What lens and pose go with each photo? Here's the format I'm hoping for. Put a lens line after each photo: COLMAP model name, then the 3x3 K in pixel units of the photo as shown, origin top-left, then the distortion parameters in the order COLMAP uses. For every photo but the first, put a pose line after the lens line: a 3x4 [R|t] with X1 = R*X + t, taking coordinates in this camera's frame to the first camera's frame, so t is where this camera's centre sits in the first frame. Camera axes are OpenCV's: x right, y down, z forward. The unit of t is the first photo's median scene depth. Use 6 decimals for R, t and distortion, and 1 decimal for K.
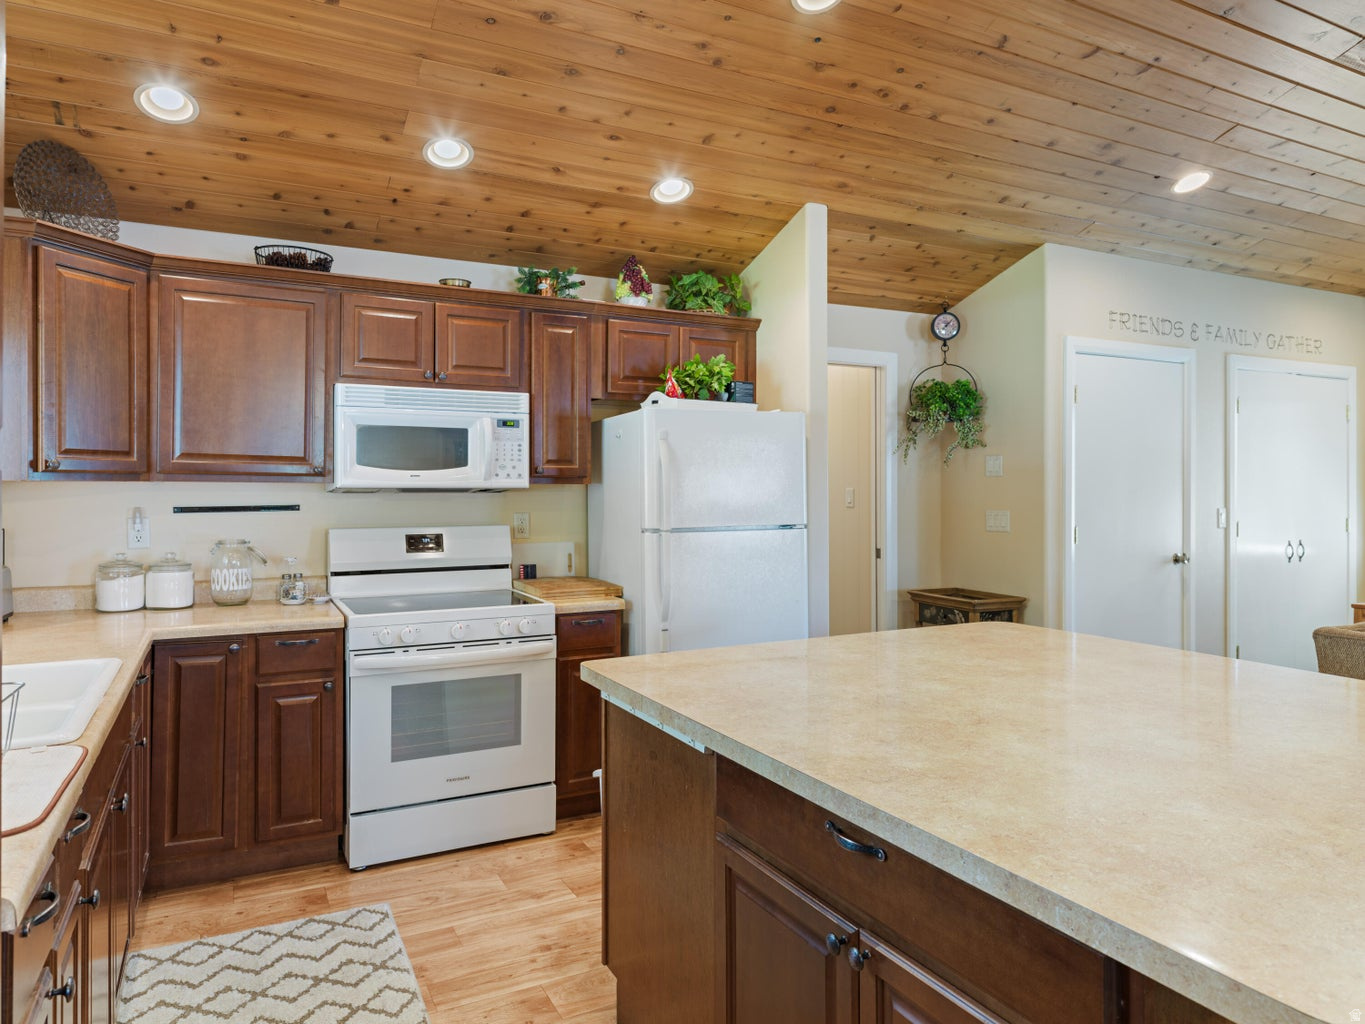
lens RADIAL K [[878.4, 0, 675.3], [0, 878.4, 487.8], [0, 0, 1]] dist [0.007527, -0.000476]
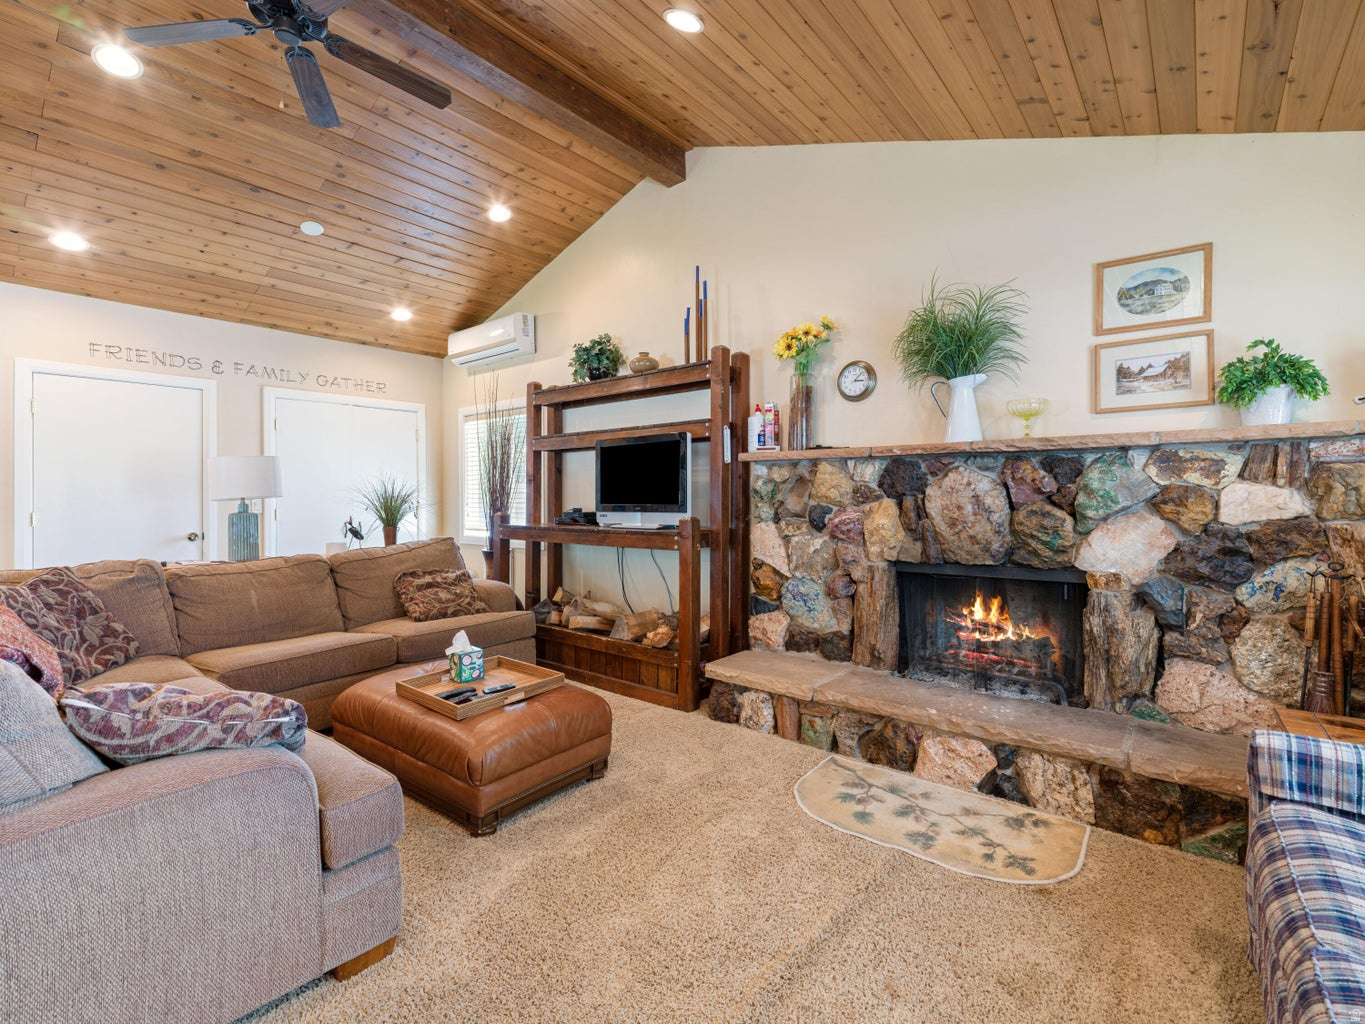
lens RADIAL K [[637.6, 0, 675.2], [0, 637.6, 497.7], [0, 0, 1]] dist [-0.003325, 0.000363]
pose [[0.919573, -0.000475, 0.392918, 0.925673], [-0.000957, 0.999994, 0.003448, 0.019307], [-0.392917, -0.003547, 0.919567, -0.179802]]
